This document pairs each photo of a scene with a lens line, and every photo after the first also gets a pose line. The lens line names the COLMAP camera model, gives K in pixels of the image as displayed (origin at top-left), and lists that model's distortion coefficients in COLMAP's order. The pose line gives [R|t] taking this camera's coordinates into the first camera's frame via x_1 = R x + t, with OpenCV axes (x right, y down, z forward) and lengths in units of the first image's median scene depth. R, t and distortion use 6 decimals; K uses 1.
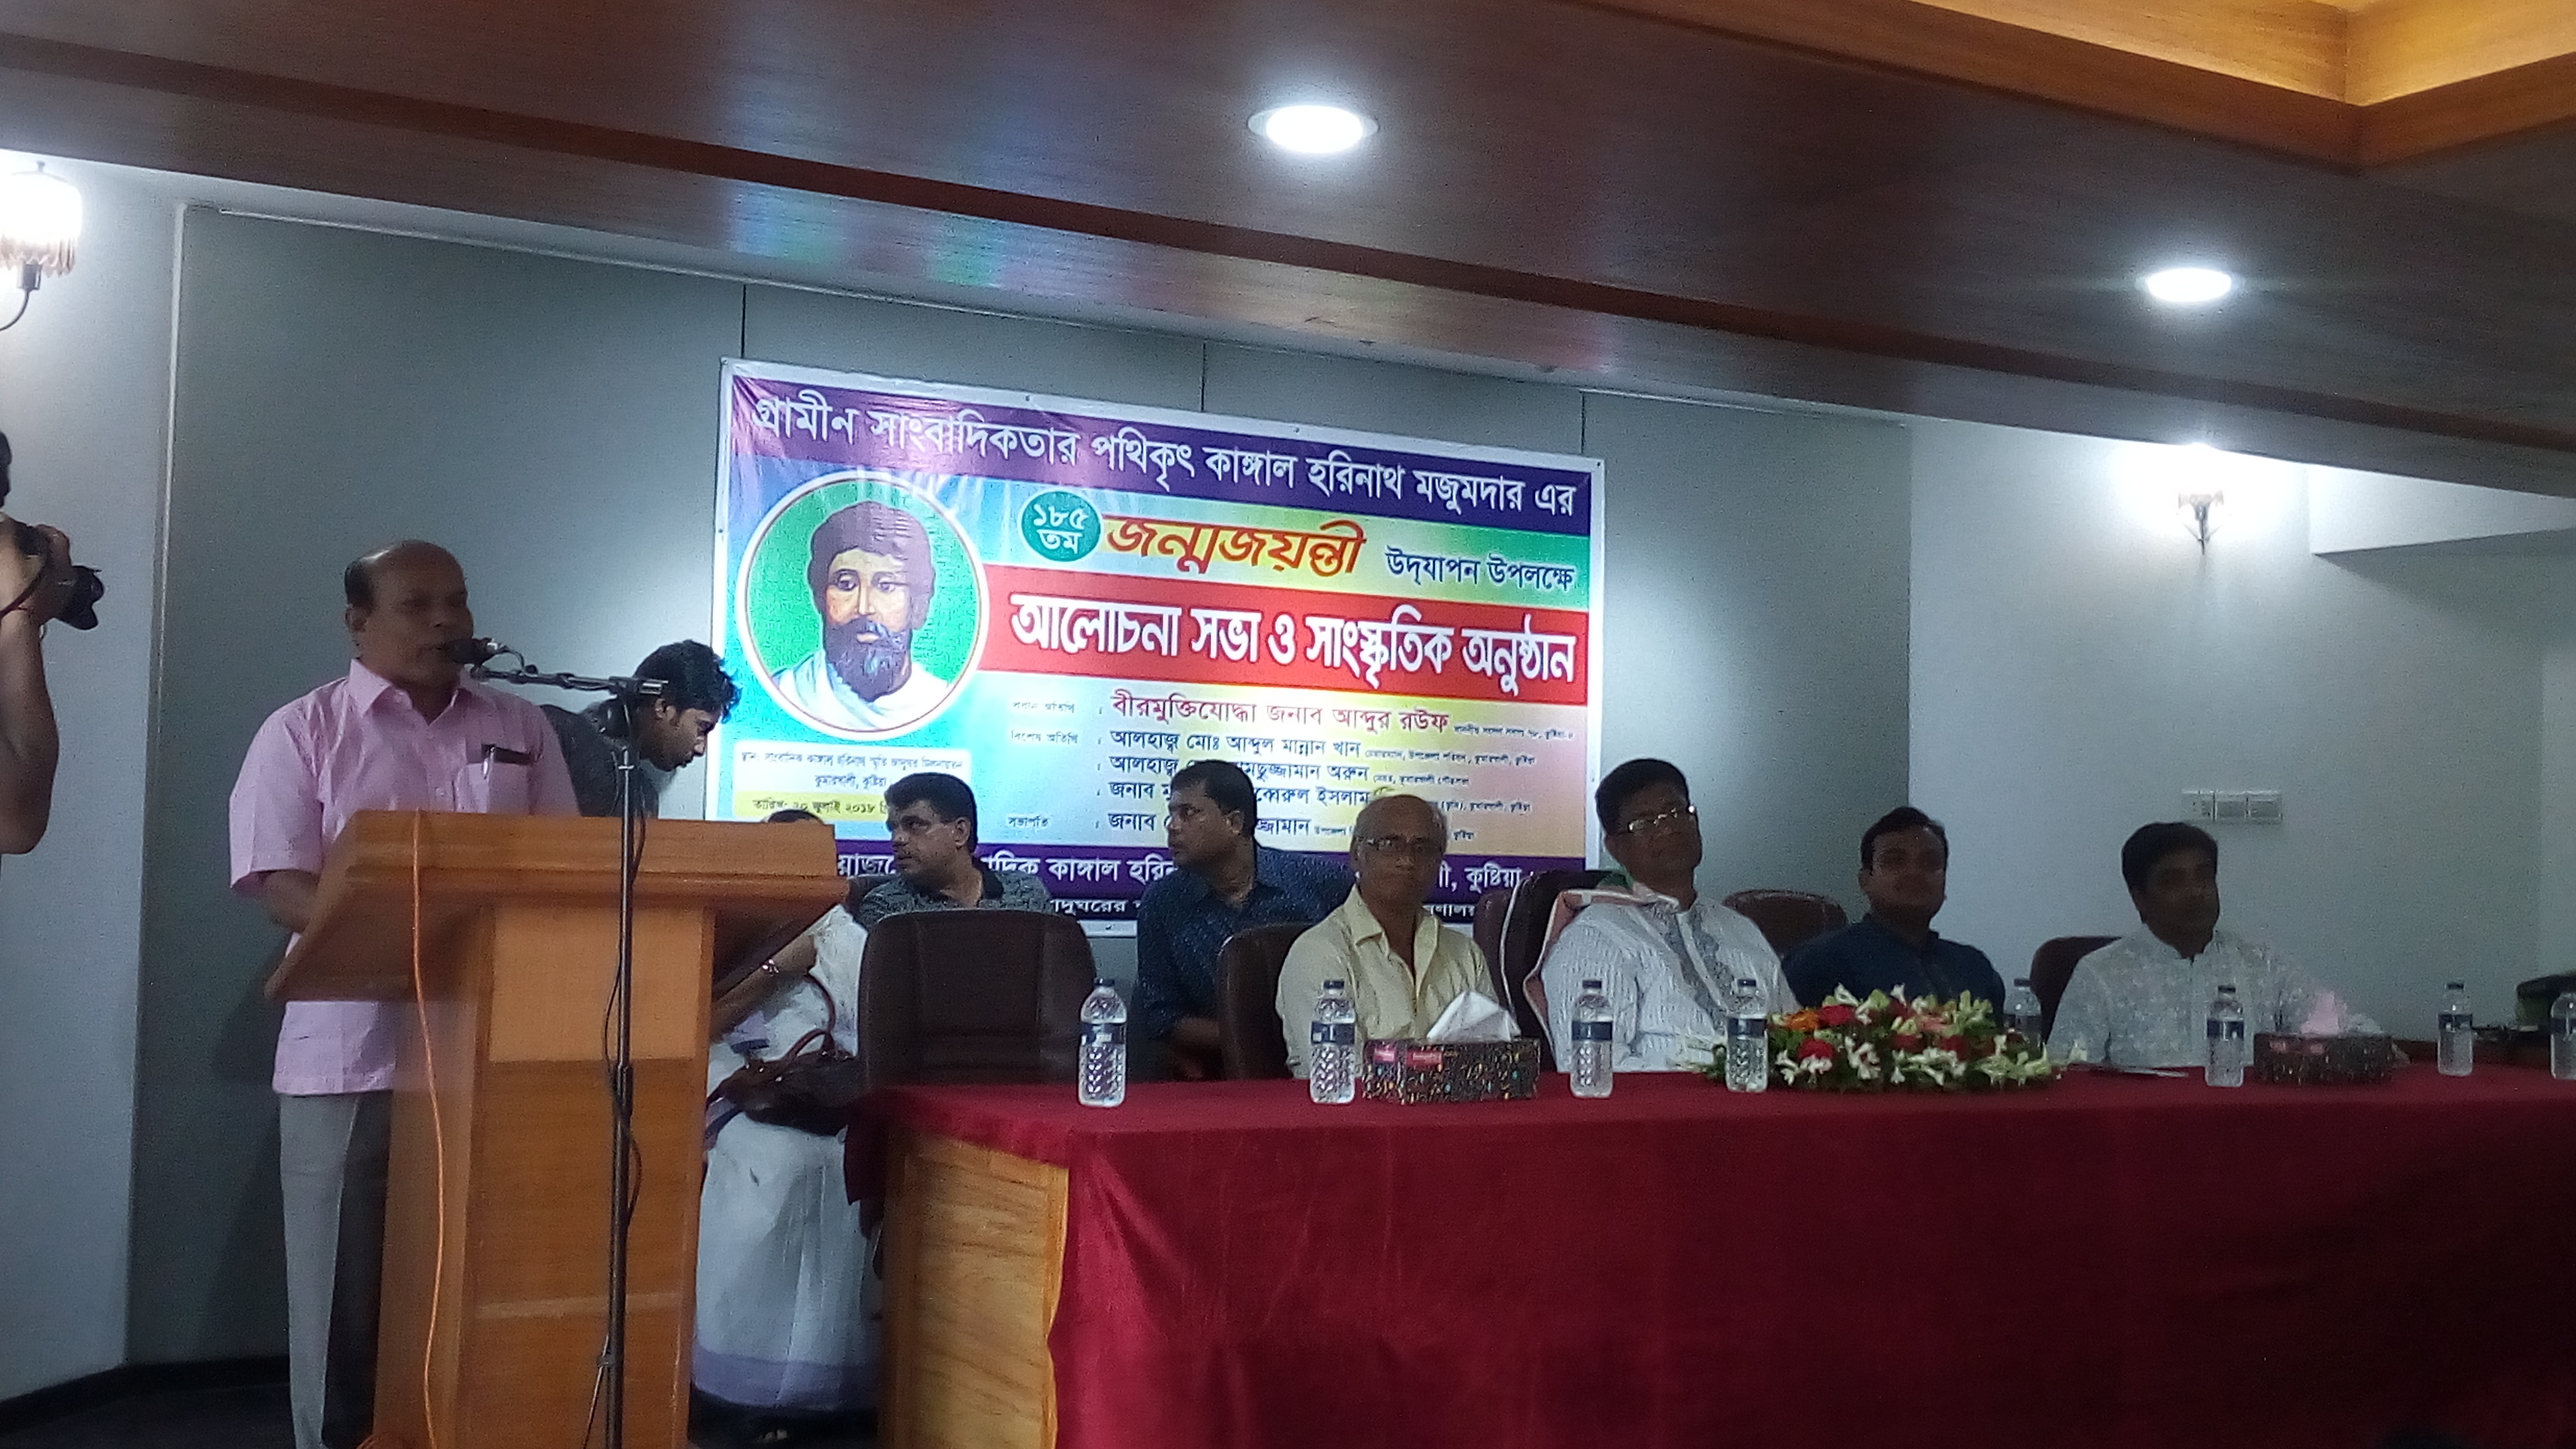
lens RADIAL K [[2931.3, 0, 1316.8], [0, 2931.3, 707.5], [0, 0, 1]] dist [0.026668, 0.000000]
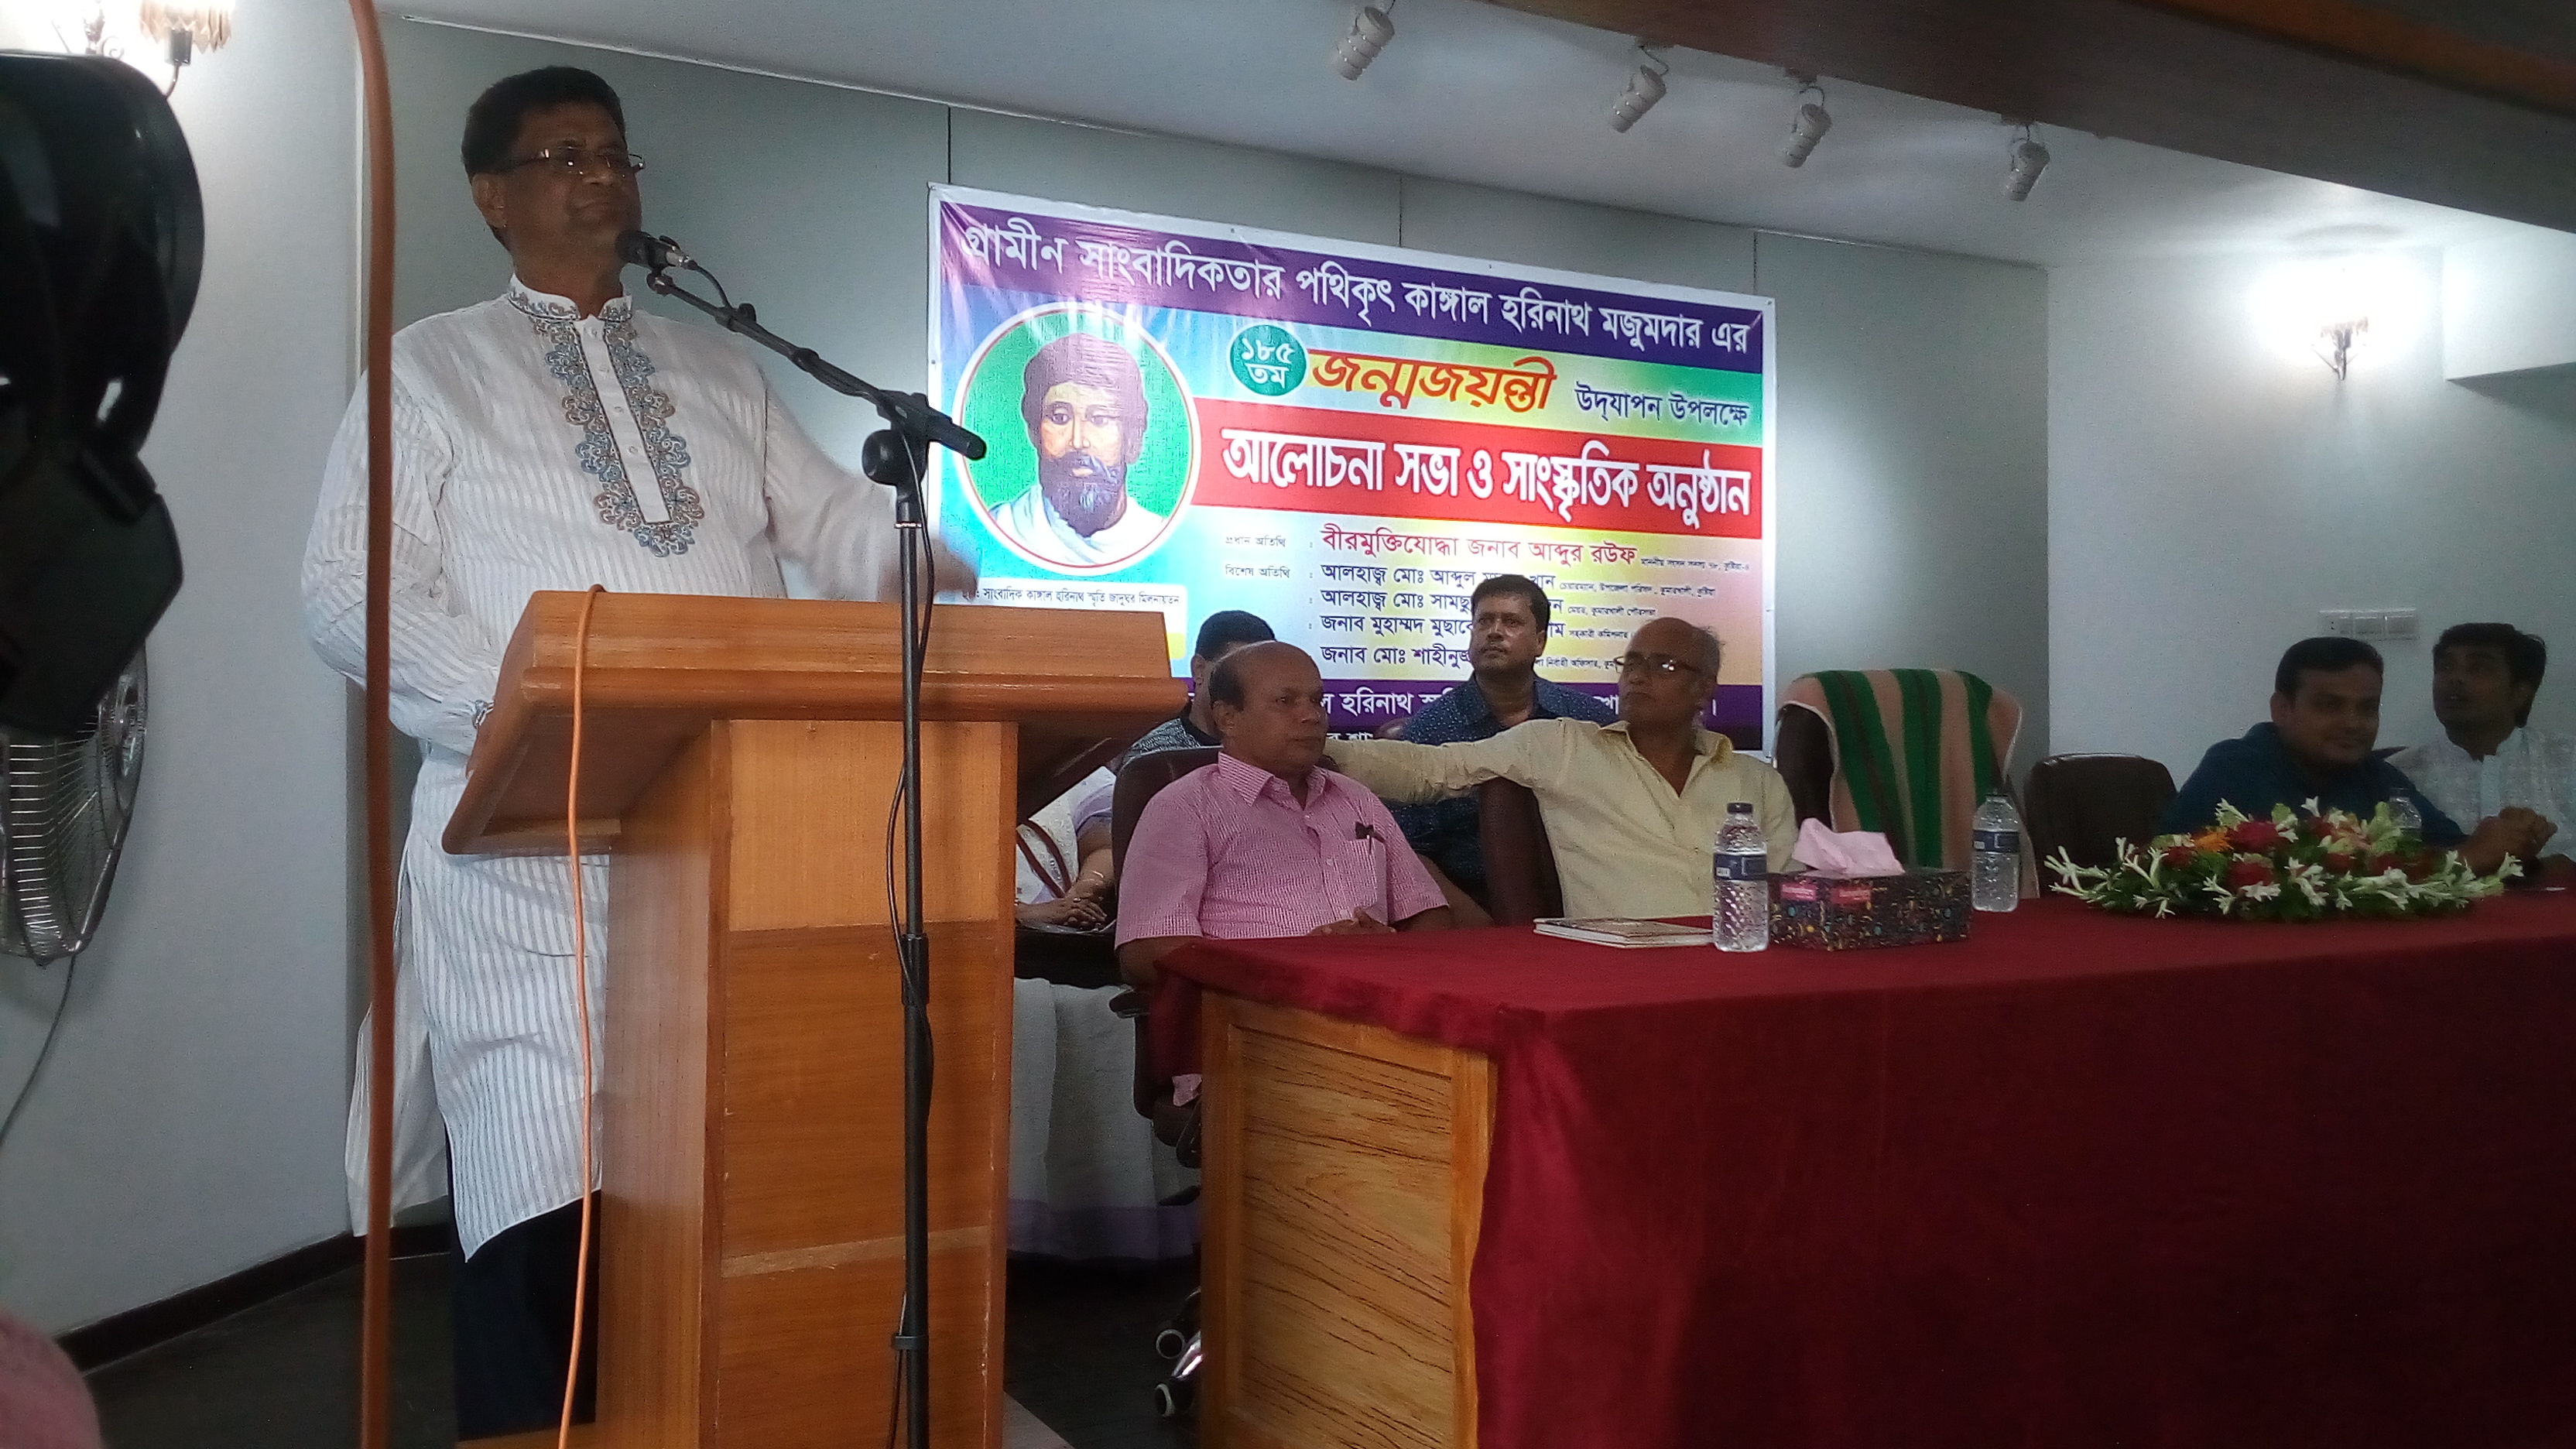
lens RADIAL K [[2198.4, 0, 1298.9], [0, 2198.4, 710.9], [0, 0, 1]] dist [0.060273, -0.126605]
pose [[0.999731, -0.021071, -0.009686, -0.071040], [0.021494, 0.998715, 0.045896, 0.022901], [0.008706, -0.046092, 0.998899, 0.242406]]
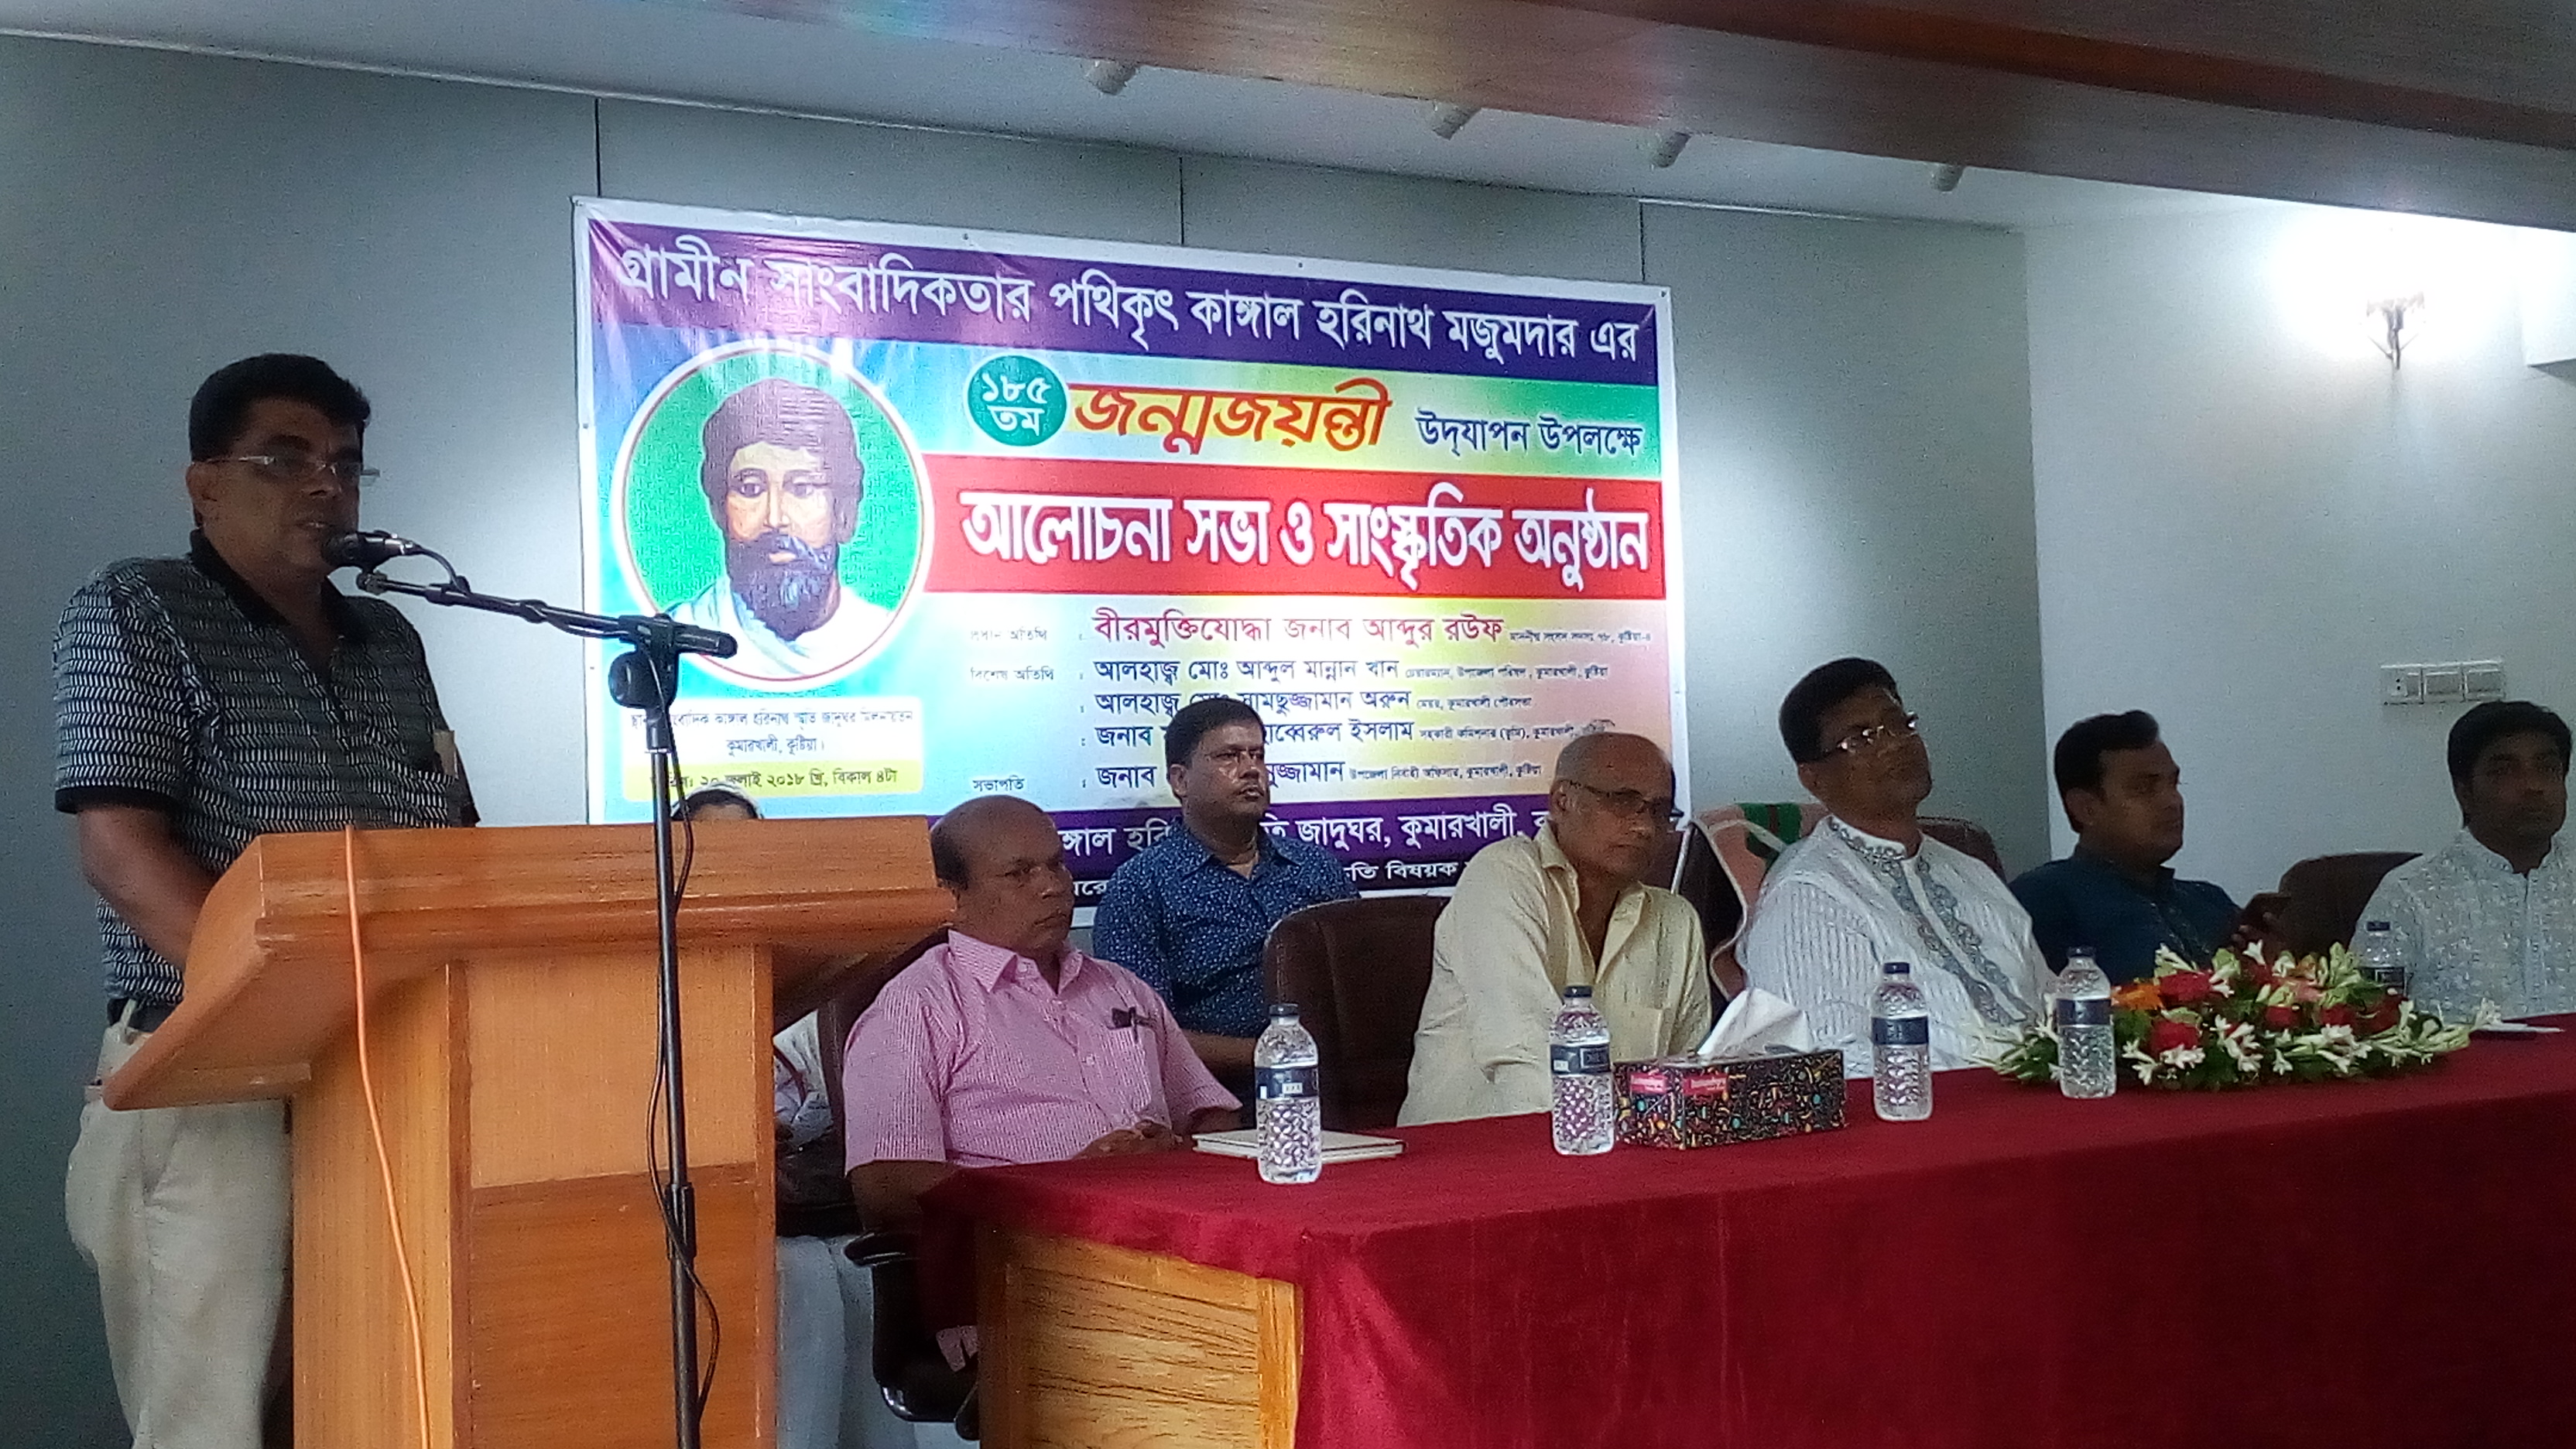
lens RADIAL K [[3343.3, 0, 1326.1], [0, 3343.3, 694.3], [0, 0, 1]] dist [0.048990, 0.000000]
pose [[0.996179, -0.053176, 0.069276, -0.070305], [0.051558, 0.998359, 0.024932, -0.002330], [-0.070488, -0.021265, 0.997286, 0.111027]]
